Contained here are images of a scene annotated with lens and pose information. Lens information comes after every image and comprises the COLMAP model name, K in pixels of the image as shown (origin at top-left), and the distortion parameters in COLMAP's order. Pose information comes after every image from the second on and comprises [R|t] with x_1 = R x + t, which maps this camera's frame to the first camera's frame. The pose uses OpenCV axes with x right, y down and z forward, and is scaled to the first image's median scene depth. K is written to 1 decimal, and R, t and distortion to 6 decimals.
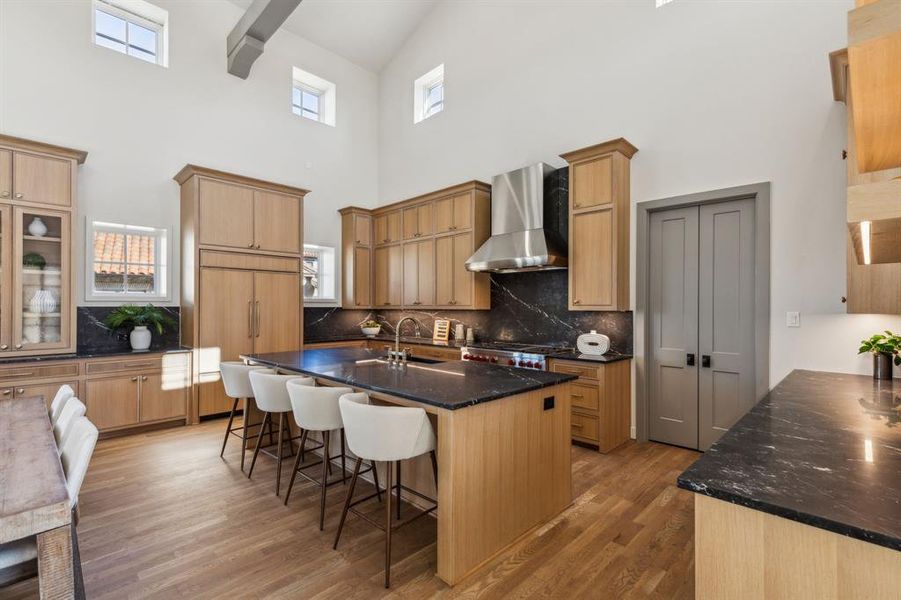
lens RADIAL K [[409.3, 0, 451.6], [0, 409.3, 305.9], [0, 0, 1]] dist [0.001783, 0.000011]
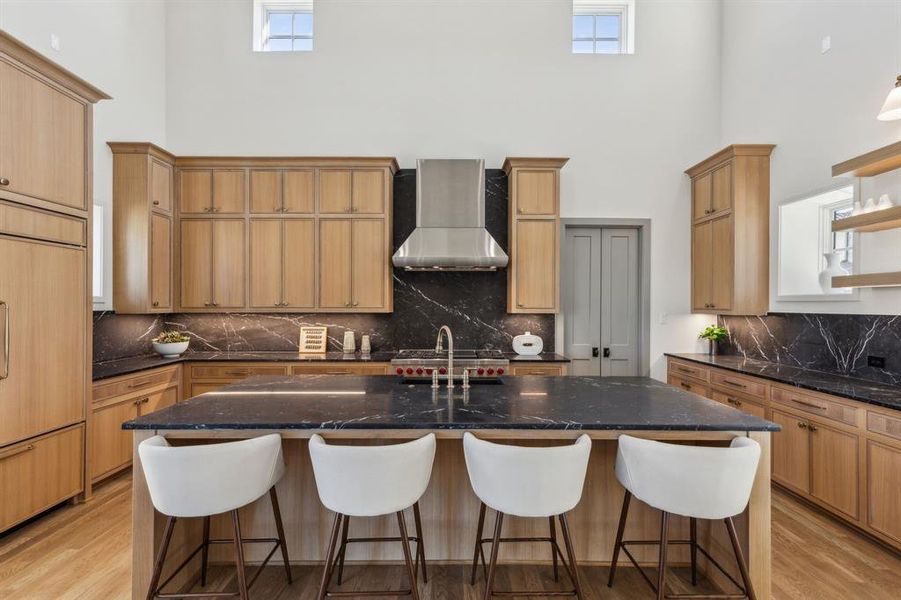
lens RADIAL K [[409.3, 0, 451.6], [0, 409.3, 305.9], [0, 0, 1]] dist [0.001783, 0.000011]
pose [[0.708676, -0.002096, 0.705531, -0.413573], [-0.002158, 0.999984, 0.005138, -0.009317], [-0.705530, -0.005164, 0.708661, 0.302225]]
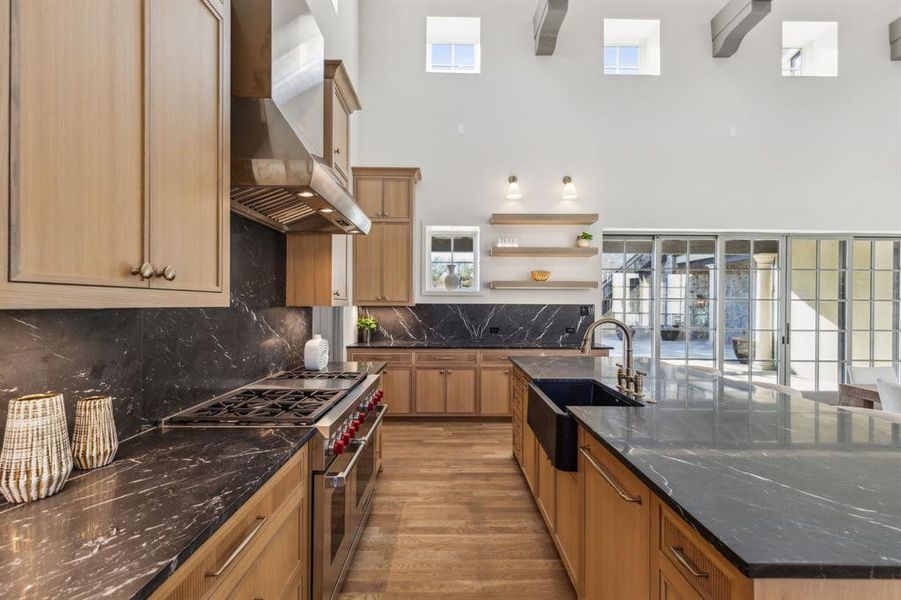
lens RADIAL K [[409.3, 0, 451.6], [0, 409.3, 305.9], [0, 0, 1]] dist [0.001783, 0.000011]
pose [[-0.709290, -0.008799, 0.704862, -0.239567], [-0.006407, 0.999961, 0.006035, 0.003881], [-0.704888, -0.000235, -0.709319, 1.028885]]
